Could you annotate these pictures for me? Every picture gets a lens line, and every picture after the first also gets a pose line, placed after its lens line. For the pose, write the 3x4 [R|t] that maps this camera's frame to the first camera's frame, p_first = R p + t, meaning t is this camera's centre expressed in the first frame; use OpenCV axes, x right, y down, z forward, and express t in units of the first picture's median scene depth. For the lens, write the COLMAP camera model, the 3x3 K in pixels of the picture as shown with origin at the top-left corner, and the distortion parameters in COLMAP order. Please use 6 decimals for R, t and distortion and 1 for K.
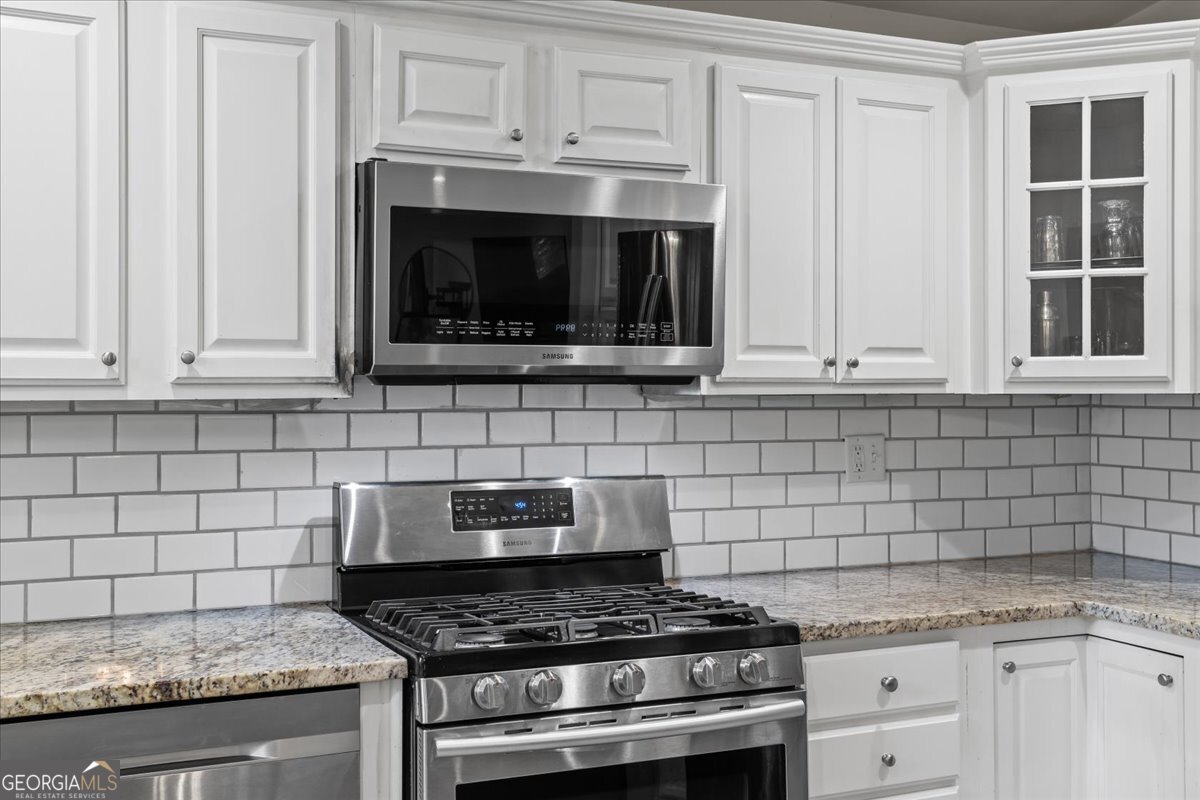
lens RADIAL K [[1311.3, 0, 604.8], [0, 1311.3, 379.5], [0, 0, 1]] dist [0.009873, 0.023477]
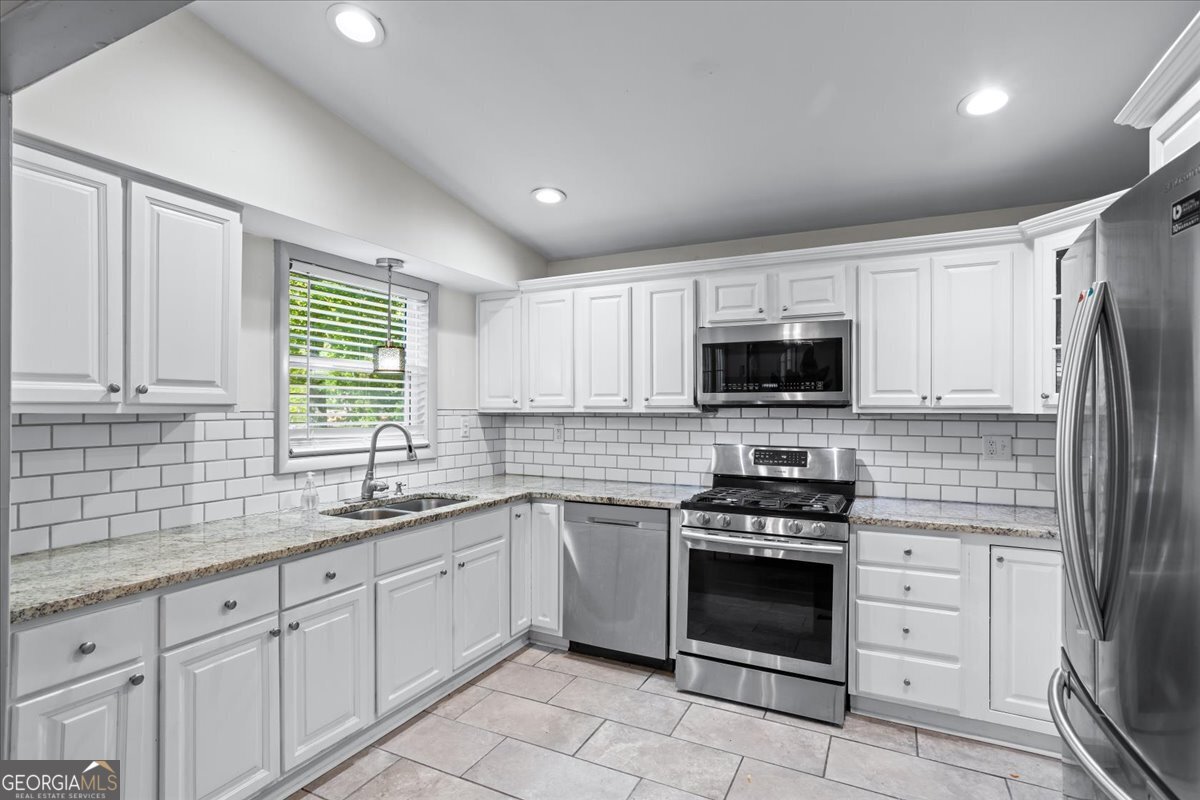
lens RADIAL K [[582.5, 0, 605.4], [0, 582.5, 409.8], [0, 0, 1]] dist [-0.055196, 0.045286]
pose [[0.637318, 0.004350, -0.770588, 0.570669], [-0.000127, 0.999985, 0.005540, 0.001080], [0.770601, -0.003433, 0.637309, 0.043718]]
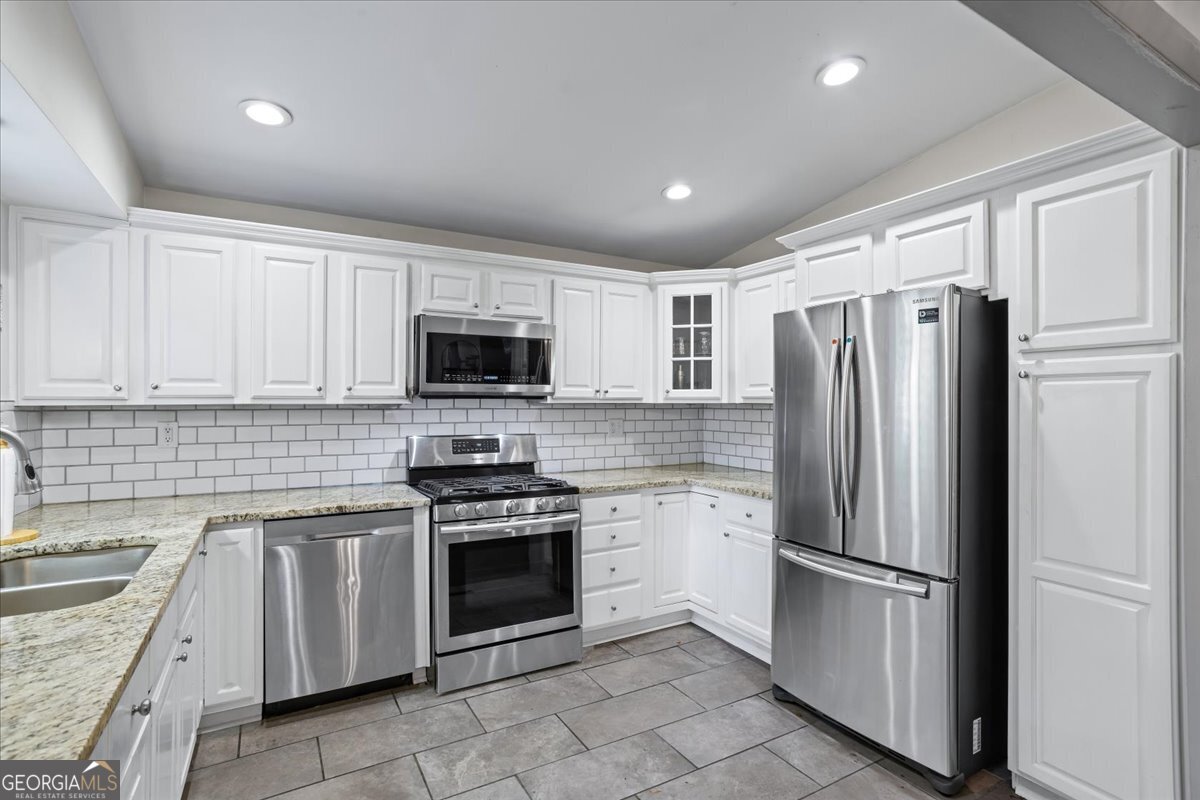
lens RADIAL K [[576.7, 0, 600.0], [0, 576.7, 400.0], [0, 0, 1]] dist [-0.060735, 0.042994]
pose [[0.995226, 0.003976, 0.097517, 0.065482], [-0.004326, 0.999985, 0.003378, 0.000939], [-0.097502, -0.003784, 0.995228, -0.175057]]
